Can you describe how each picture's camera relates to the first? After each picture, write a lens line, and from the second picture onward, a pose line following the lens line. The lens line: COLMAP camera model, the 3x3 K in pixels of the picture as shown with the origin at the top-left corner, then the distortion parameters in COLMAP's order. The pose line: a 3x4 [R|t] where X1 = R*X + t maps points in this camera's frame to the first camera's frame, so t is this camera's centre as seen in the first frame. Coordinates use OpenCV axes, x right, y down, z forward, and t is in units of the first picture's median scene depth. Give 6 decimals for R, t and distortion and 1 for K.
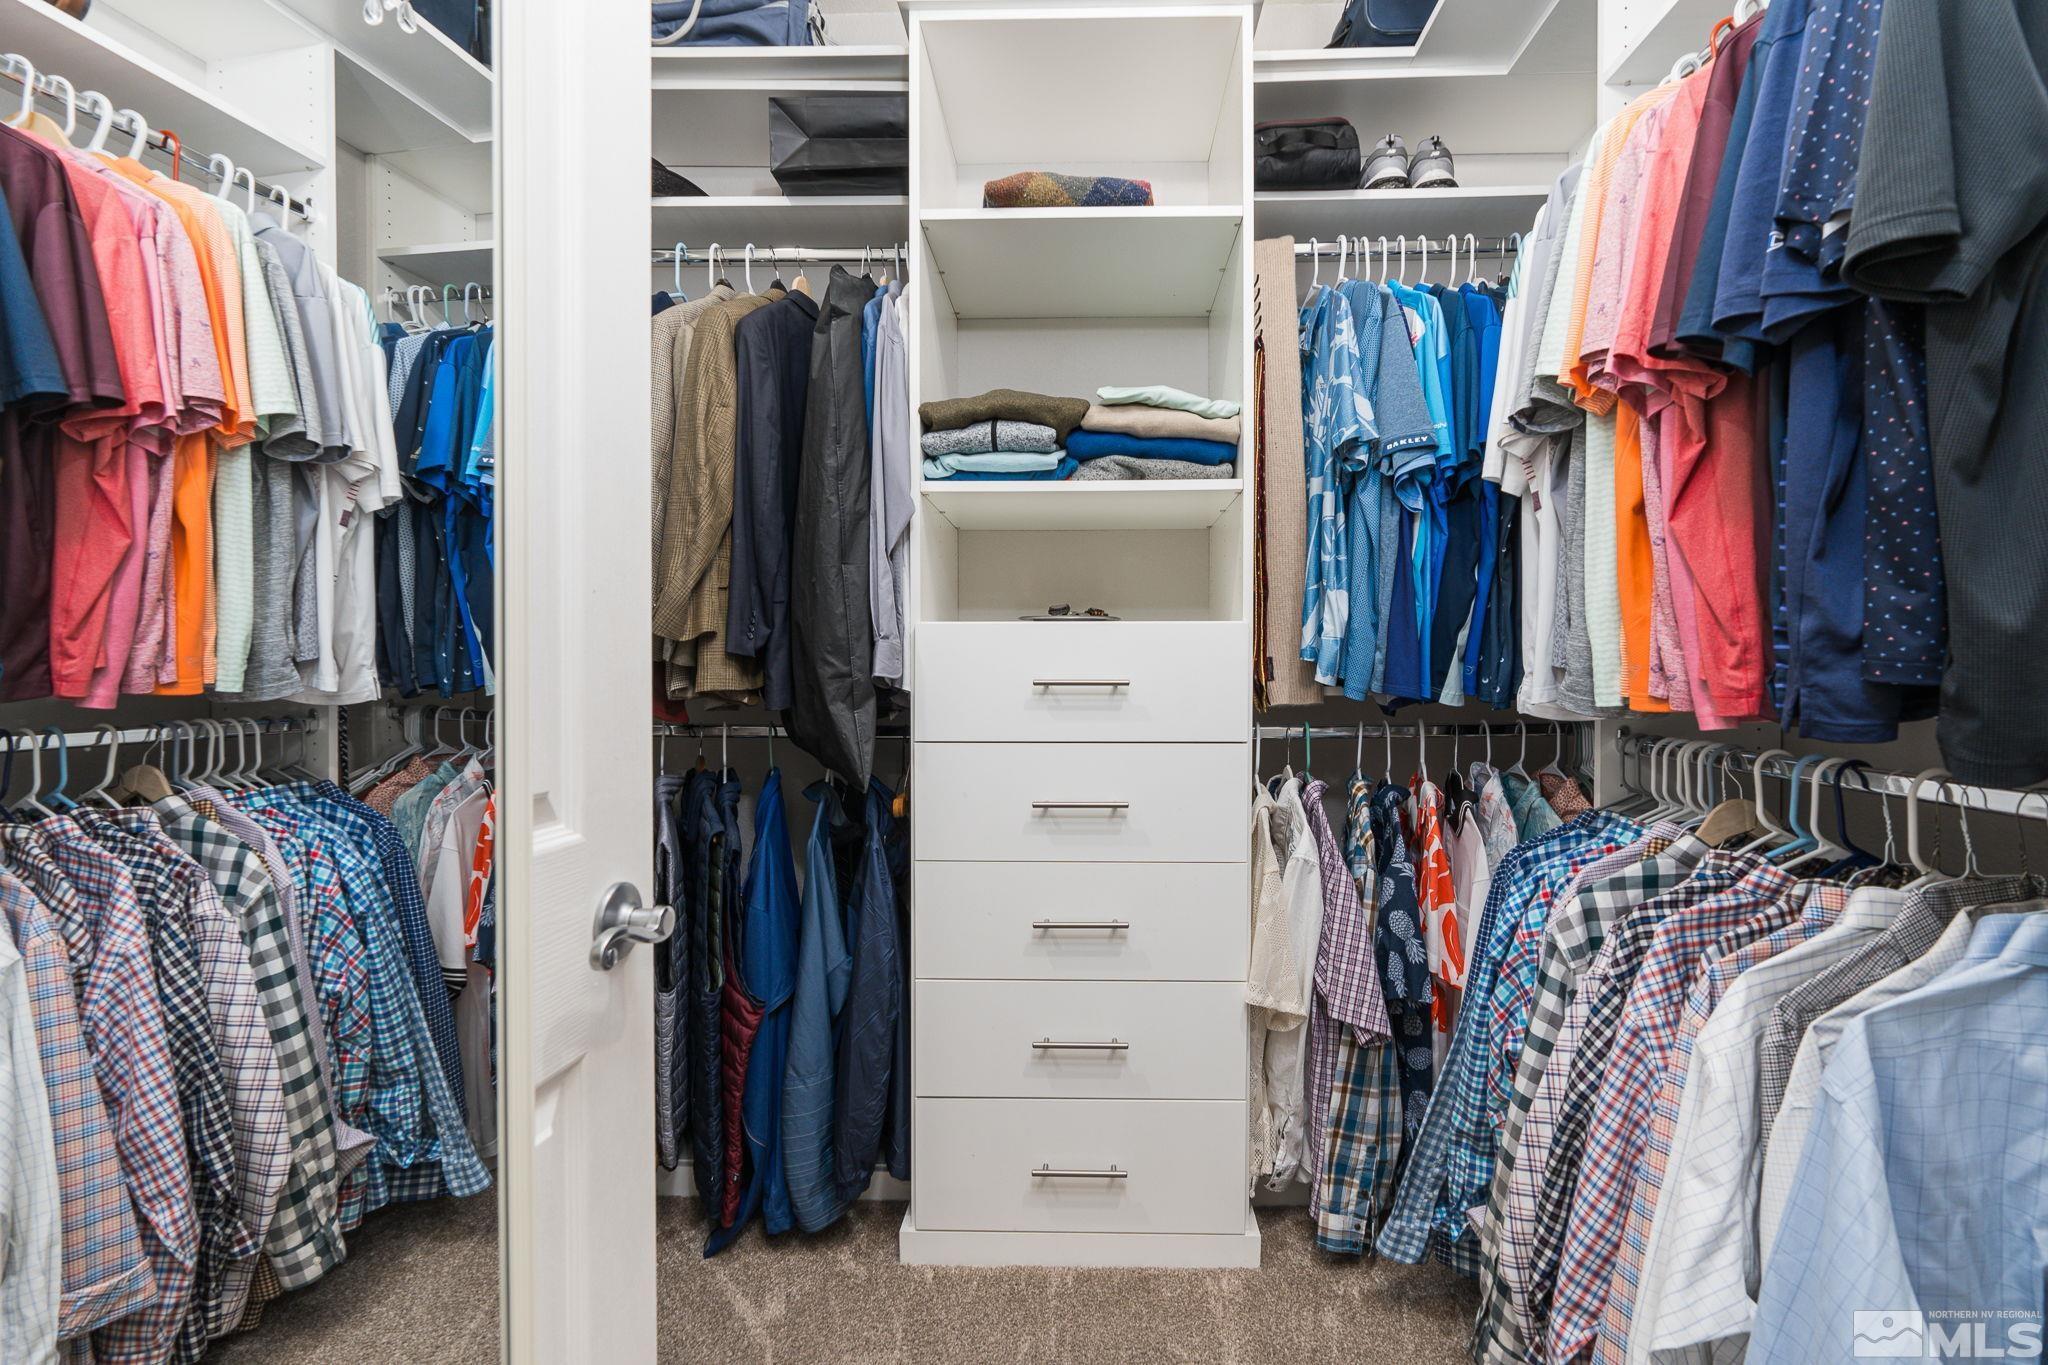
lens RADIAL K [[923.6, 0, 1032.5], [0, 923.6, 673.6], [0, 0, 1]] dist [-0.000675, 0.003014]
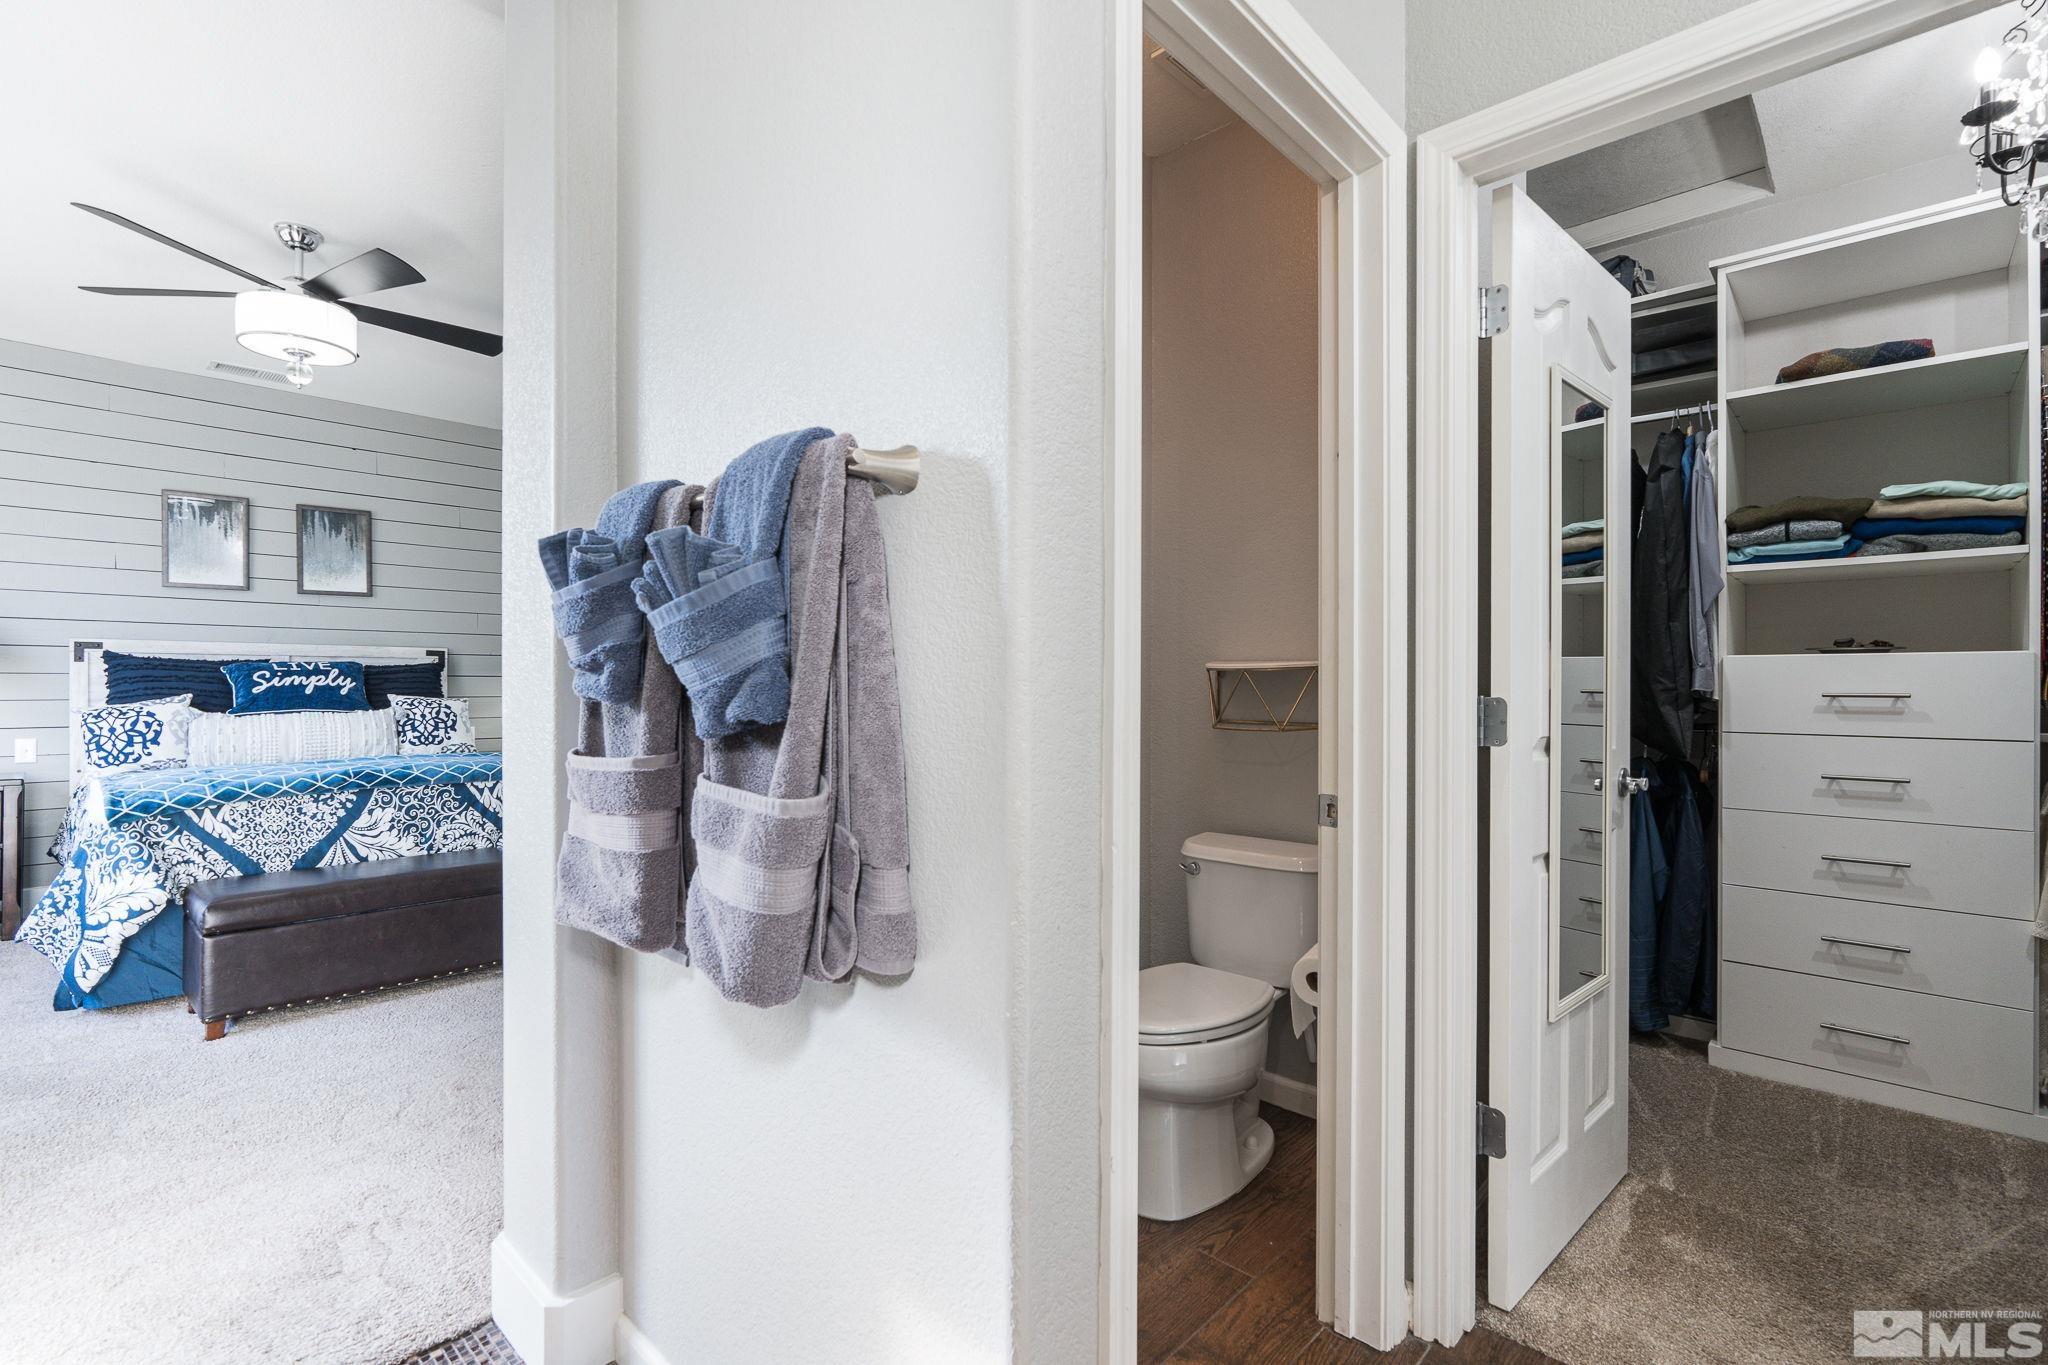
lens RADIAL K [[923.6, 0, 1031.9], [0, 923.6, 683.8], [0, 0, 1]] dist [-0.000675, 0.003014]
pose [[0.770251, 0.000121, -0.637741, -0.028661], [-0.008968, 0.999903, -0.010642, 0.018414], [0.637678, 0.013916, 0.770177, -0.943716]]
